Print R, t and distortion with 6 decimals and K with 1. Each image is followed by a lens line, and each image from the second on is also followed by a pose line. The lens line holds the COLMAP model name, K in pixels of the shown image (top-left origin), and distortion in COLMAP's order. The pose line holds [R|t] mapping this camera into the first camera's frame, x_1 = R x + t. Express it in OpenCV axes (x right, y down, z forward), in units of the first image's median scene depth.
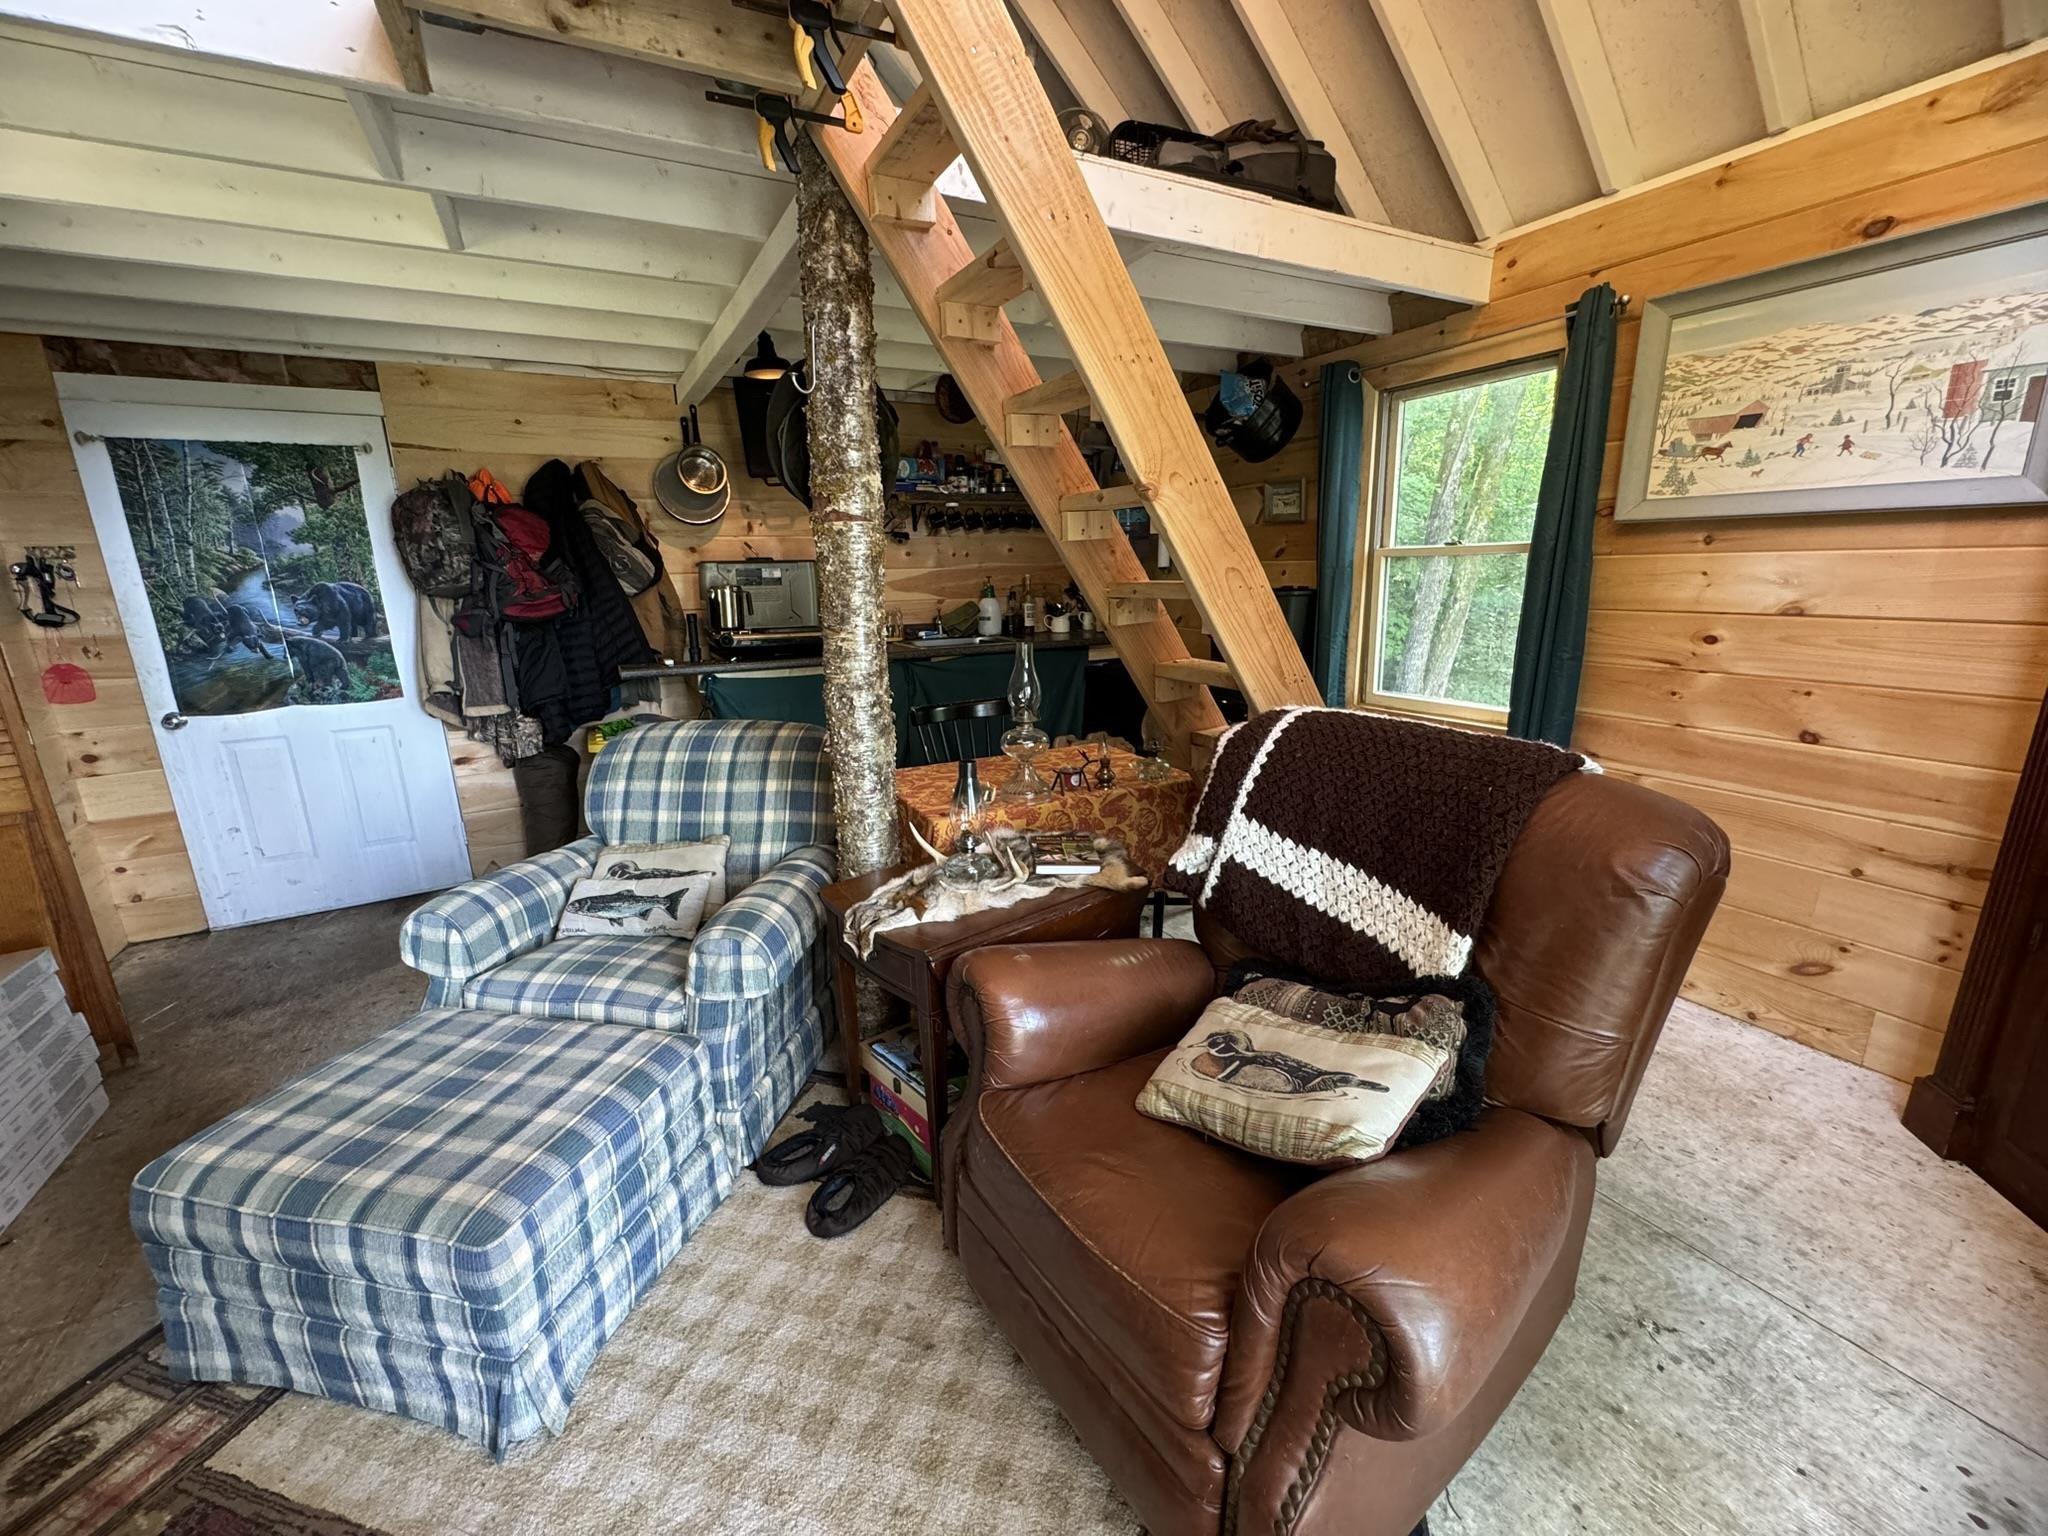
lens RADIAL K [[823.8, 0, 1022.3], [0, 823.8, 768.4], [0, 0, 1]] dist [-0.001893, 0.000282]
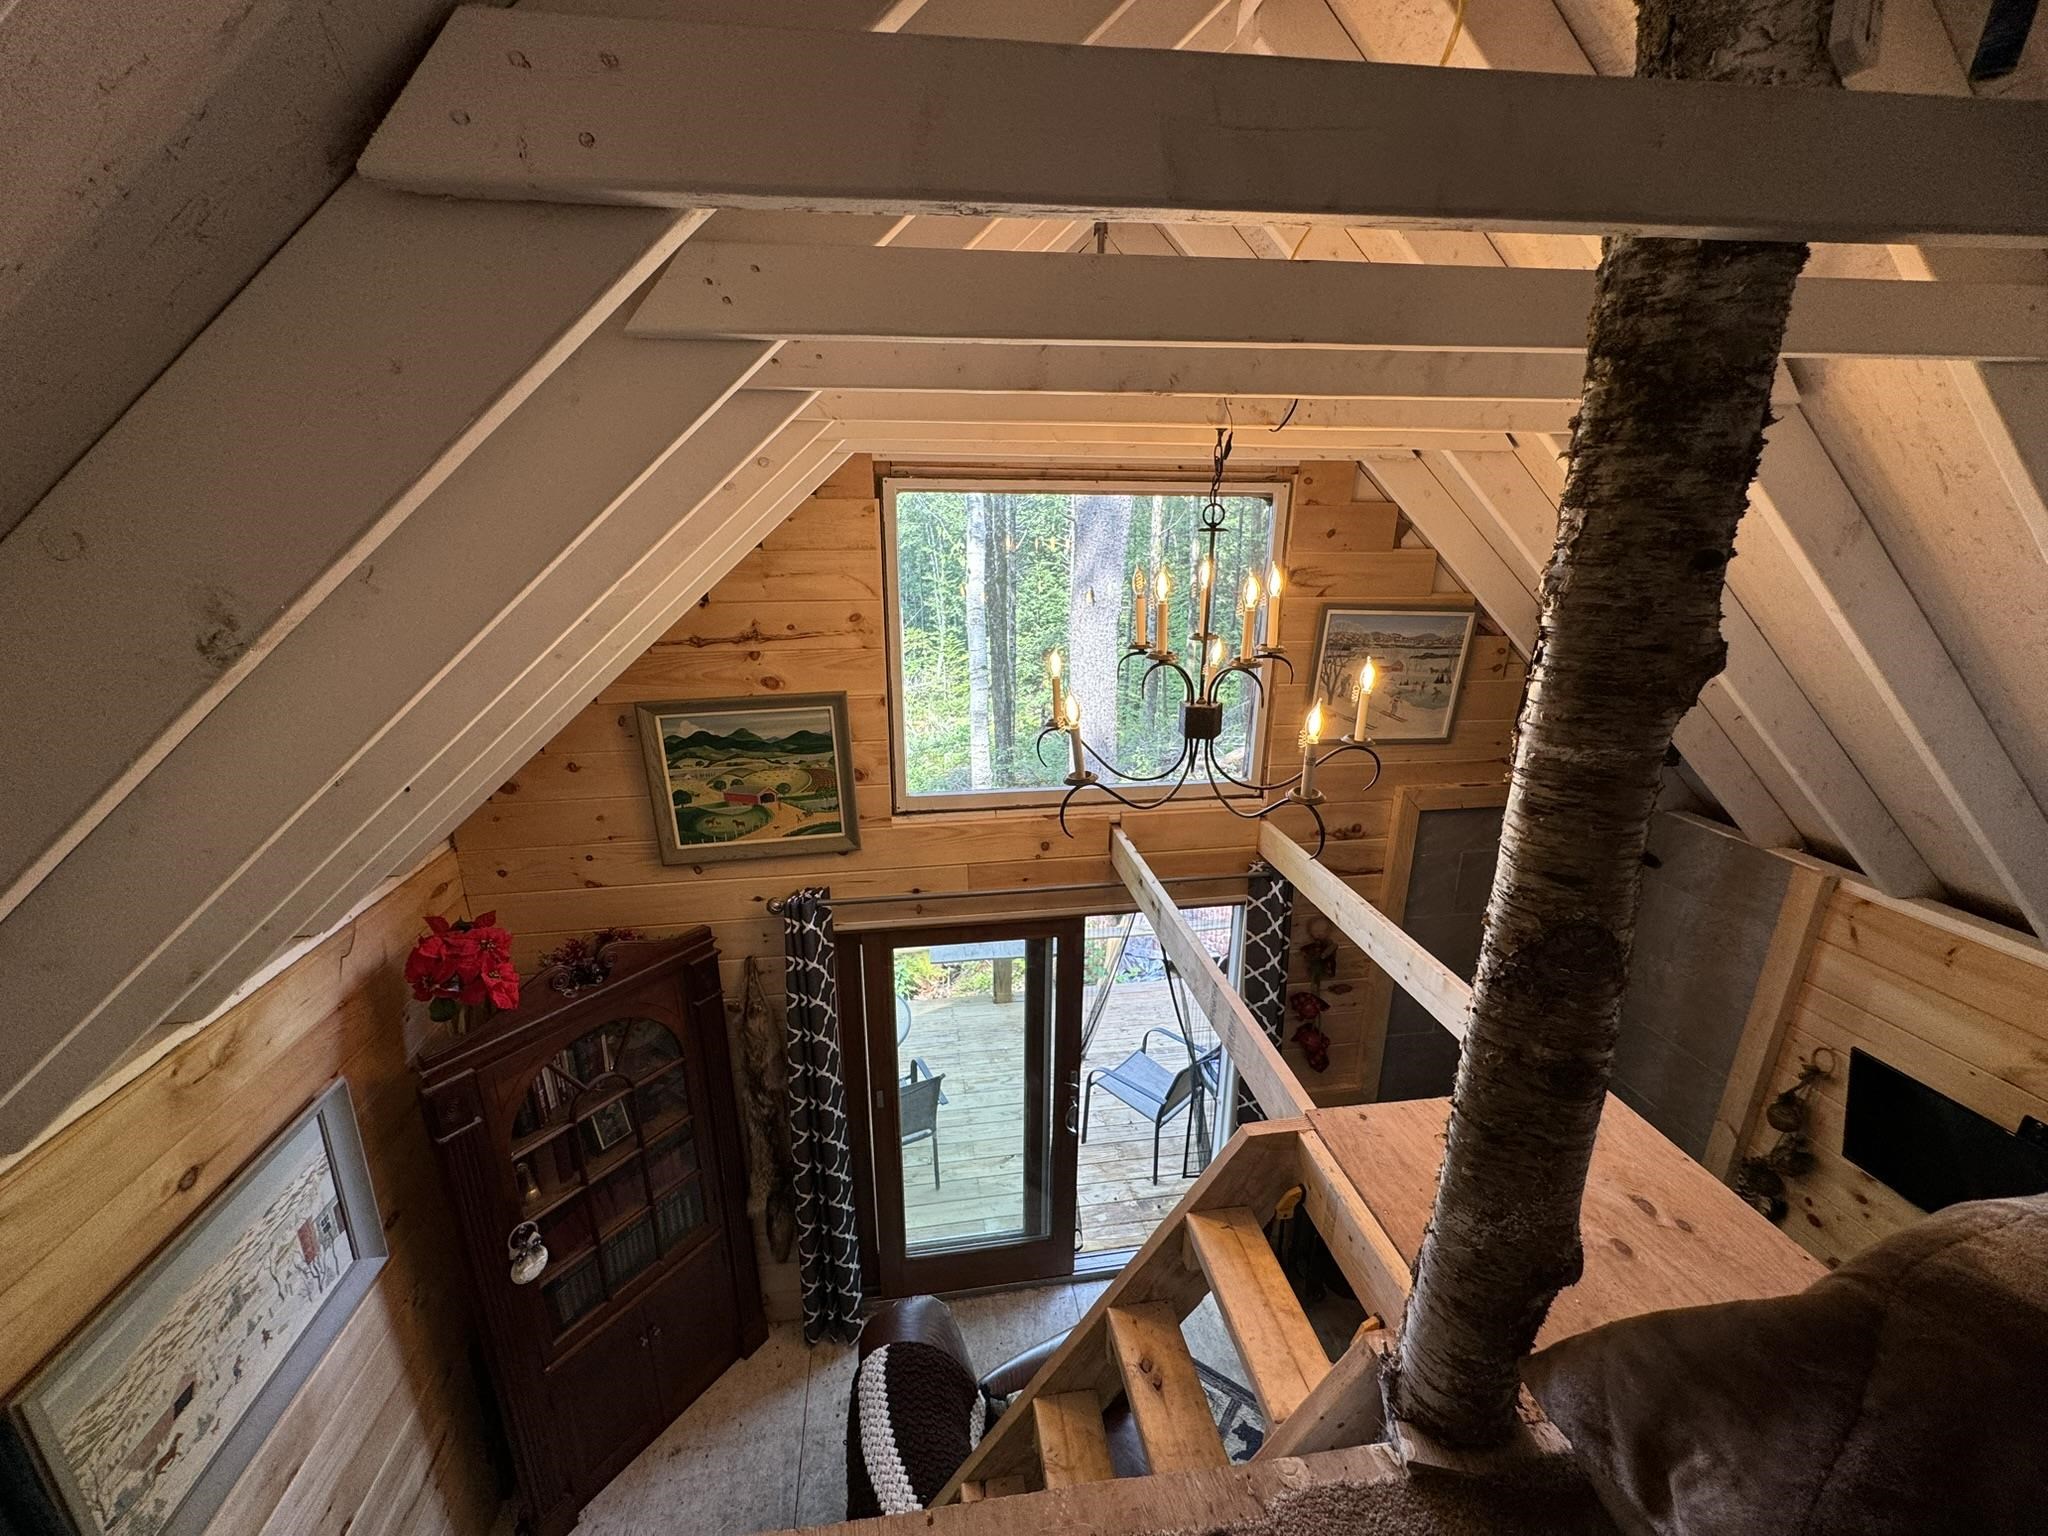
lens RADIAL K [[823.8, 0, 1025.9], [0, 823.8, 774.0], [0, 0, 1]] dist [-0.001893, 0.000282]
pose [[-0.942641, -0.088439, 0.321880, -0.073044], [0.087780, 0.864655, 0.494637, -1.302387], [-0.322061, 0.494520, -0.807296, 1.121406]]
